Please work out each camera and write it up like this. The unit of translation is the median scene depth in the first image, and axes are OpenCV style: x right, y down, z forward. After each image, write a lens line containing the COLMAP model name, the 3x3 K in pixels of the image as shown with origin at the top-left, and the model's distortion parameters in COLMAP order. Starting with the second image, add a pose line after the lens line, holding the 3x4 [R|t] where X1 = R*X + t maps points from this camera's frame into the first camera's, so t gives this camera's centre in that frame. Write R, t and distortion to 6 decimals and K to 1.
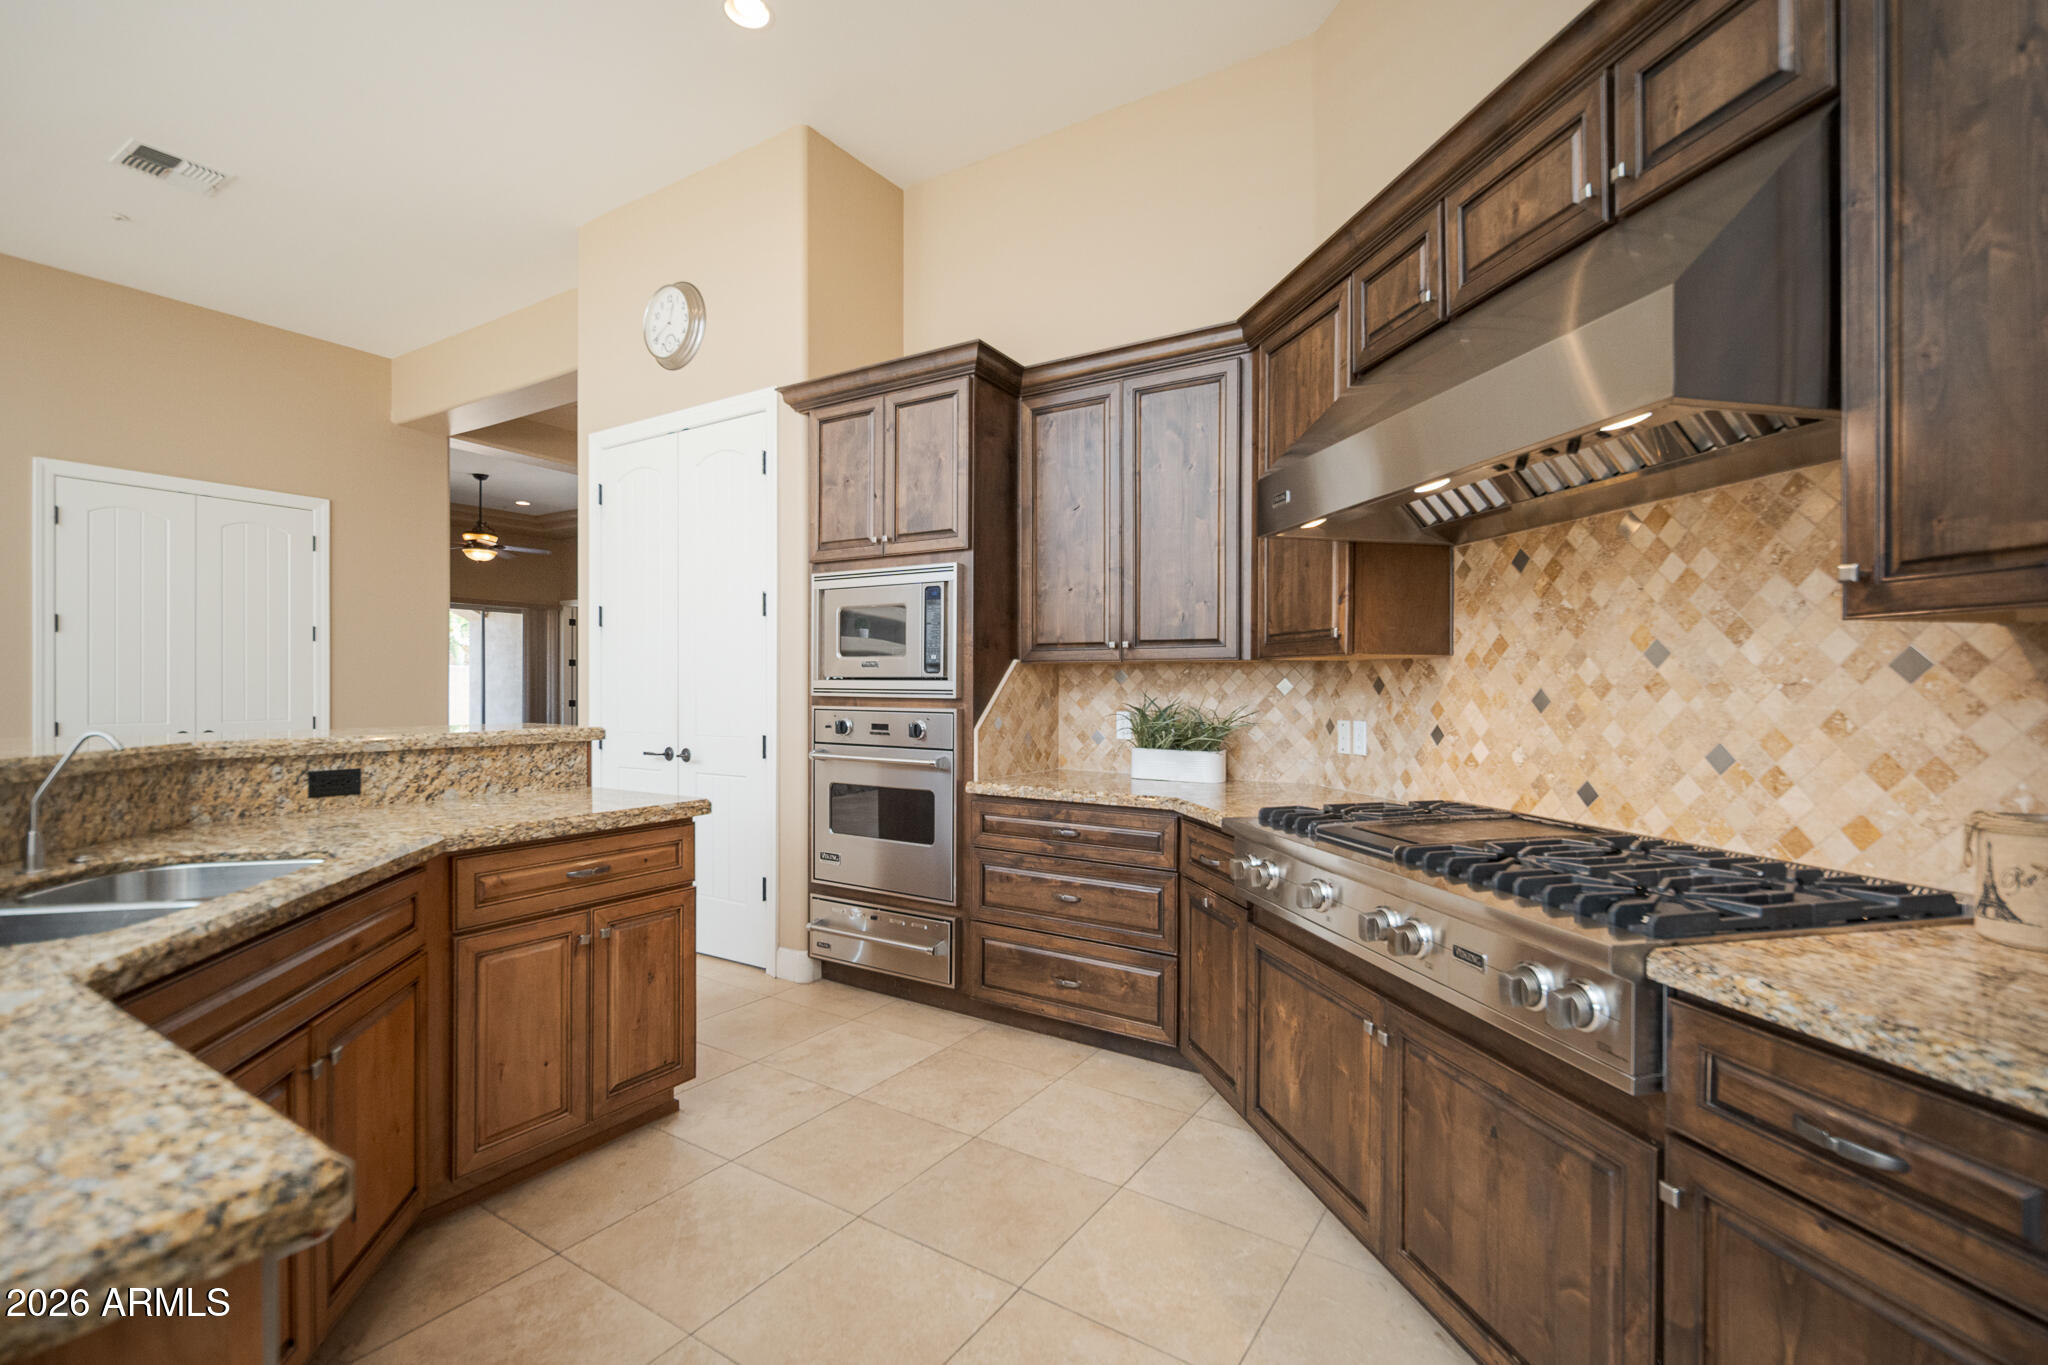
lens RADIAL K [[910.6, 0, 1036.8], [0, 910.6, 689.3], [0, 0, 1]] dist [0.007291, -0.000861]
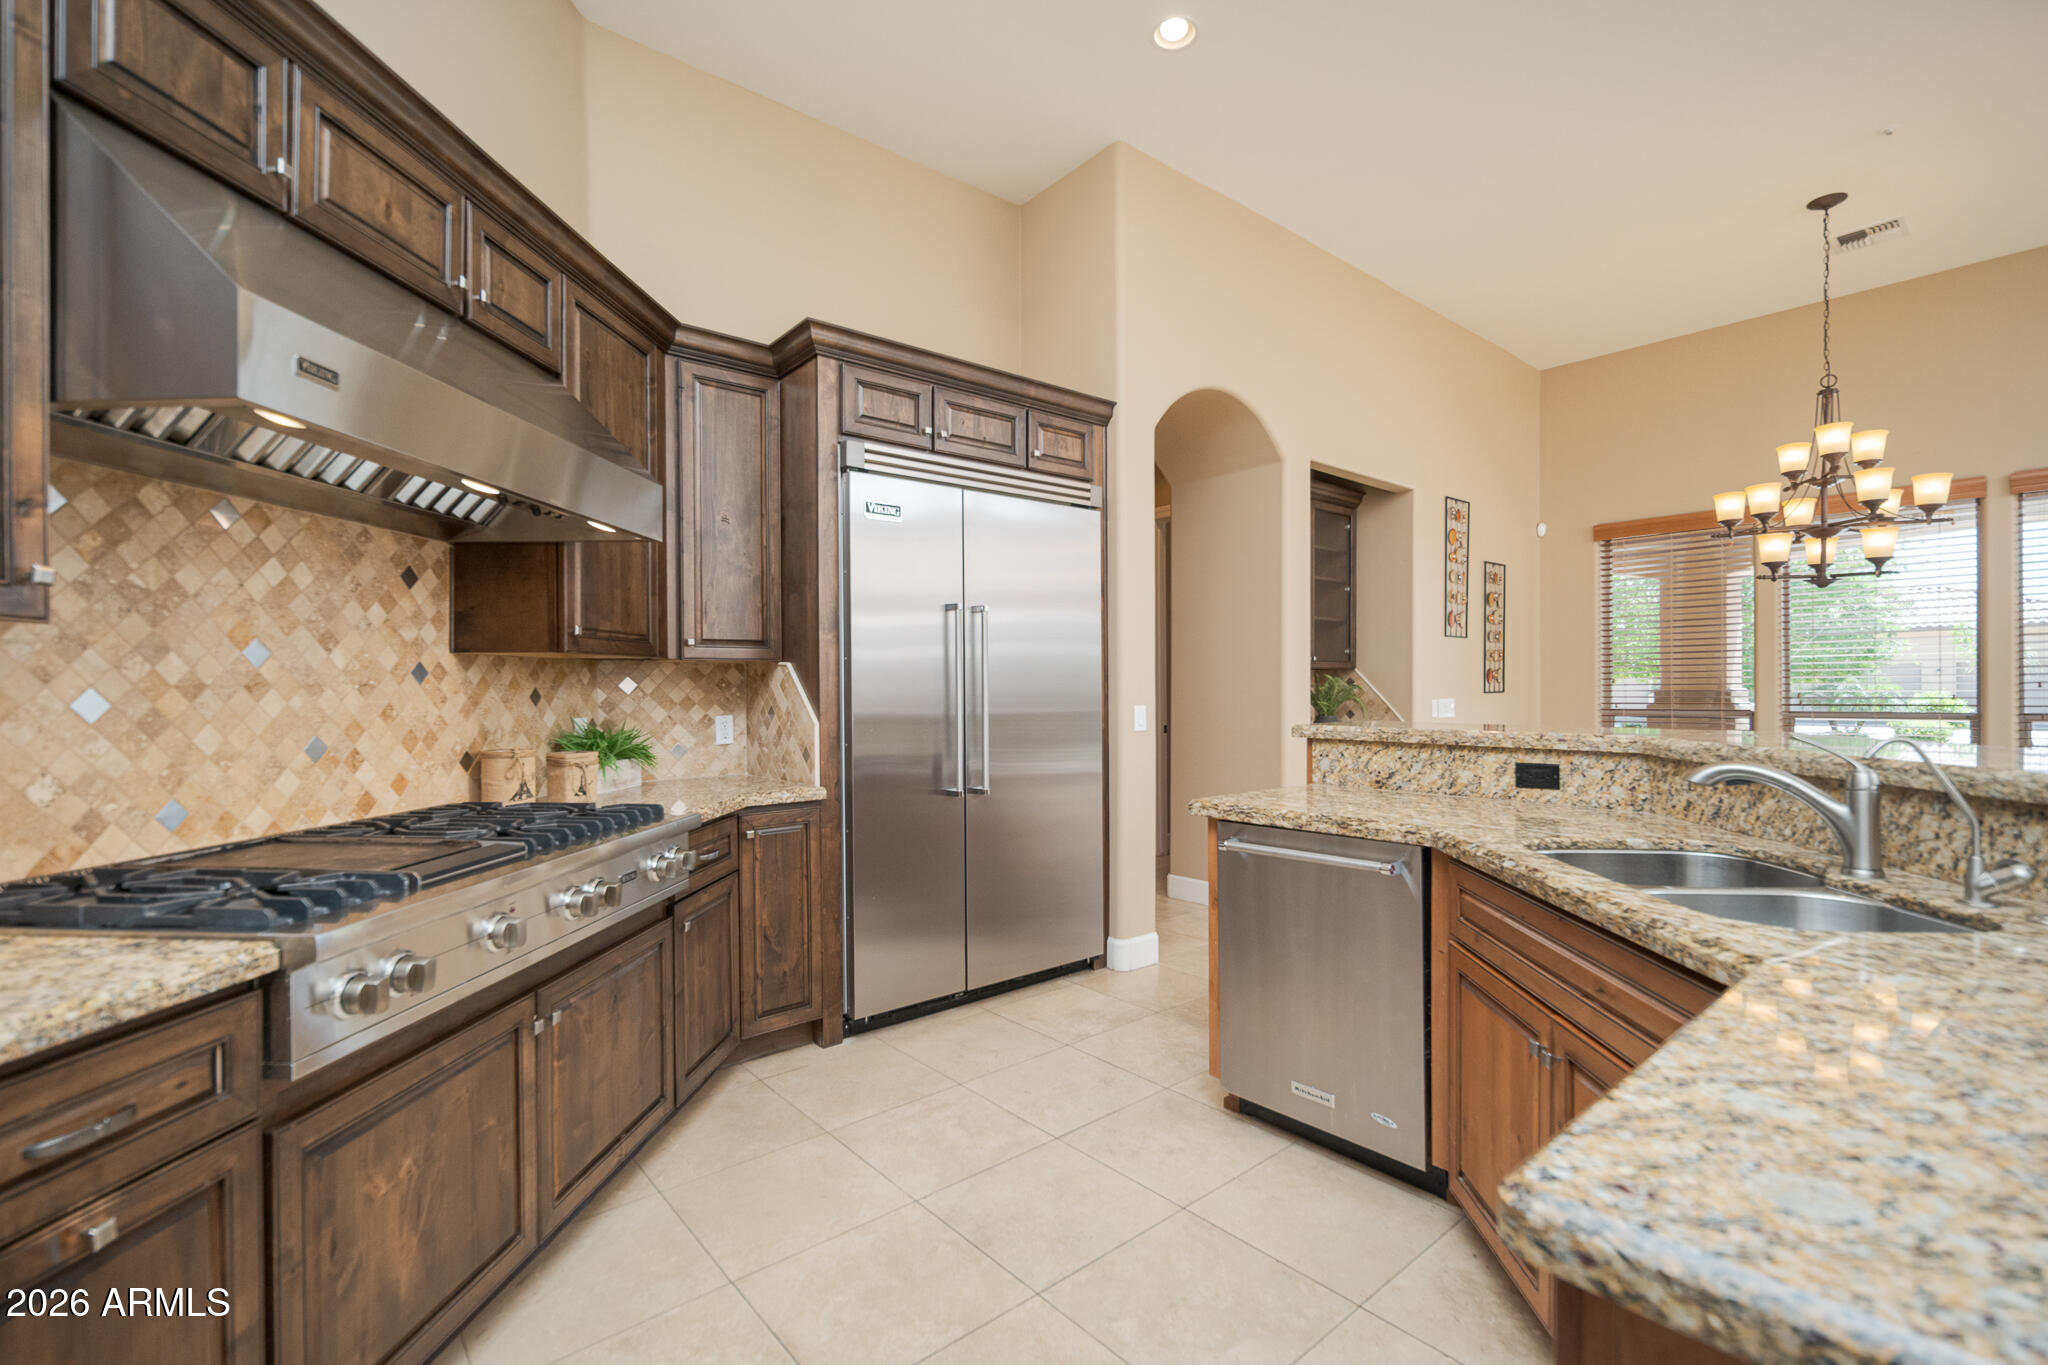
lens RADIAL K [[910.6, 0, 1039.6], [0, 910.6, 689.9], [0, 0, 1]] dist [0.007291, -0.000861]
pose [[-0.956464, 0.000121, 0.291849, -0.380953], [0.001684, 0.999986, 0.005101, -0.002659], [-0.291844, 0.005371, -0.956451, 1.508137]]
